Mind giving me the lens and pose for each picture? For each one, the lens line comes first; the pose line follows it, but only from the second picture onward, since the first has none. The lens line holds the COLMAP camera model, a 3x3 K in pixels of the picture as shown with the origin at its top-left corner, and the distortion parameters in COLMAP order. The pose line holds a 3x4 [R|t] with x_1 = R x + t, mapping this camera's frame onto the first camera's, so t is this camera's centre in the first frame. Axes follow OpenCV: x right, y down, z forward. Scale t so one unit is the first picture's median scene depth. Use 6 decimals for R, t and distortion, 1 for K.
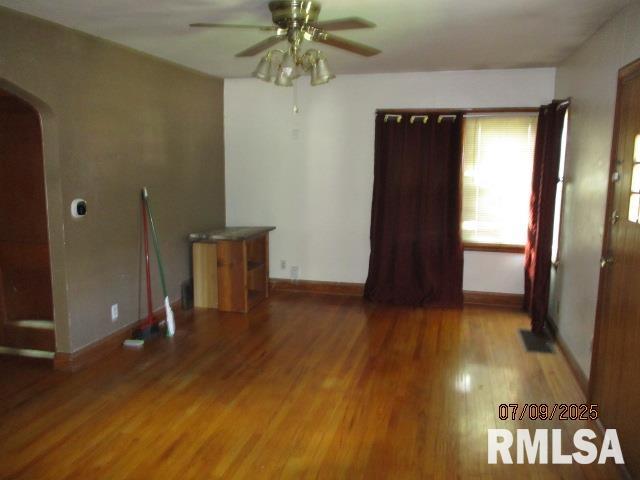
lens RADIAL K [[540.0, 0, 318.7], [0, 540.0, 239.9], [0, 0, 1]] dist [-0.007077, 0.000961]
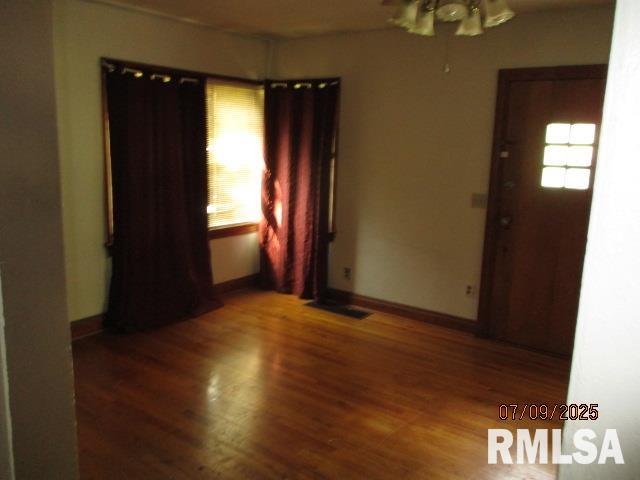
lens RADIAL K [[539.0, 0, 319.9], [0, 539.0, 222.9], [0, 0, 1]] dist [-0.004061, -0.000442]
pose [[0.382682, -0.133771, 0.914144, -0.456458], [0.107679, 0.989177, 0.099674, -0.073819], [-0.917584, 0.060291, 0.392944, 0.512638]]
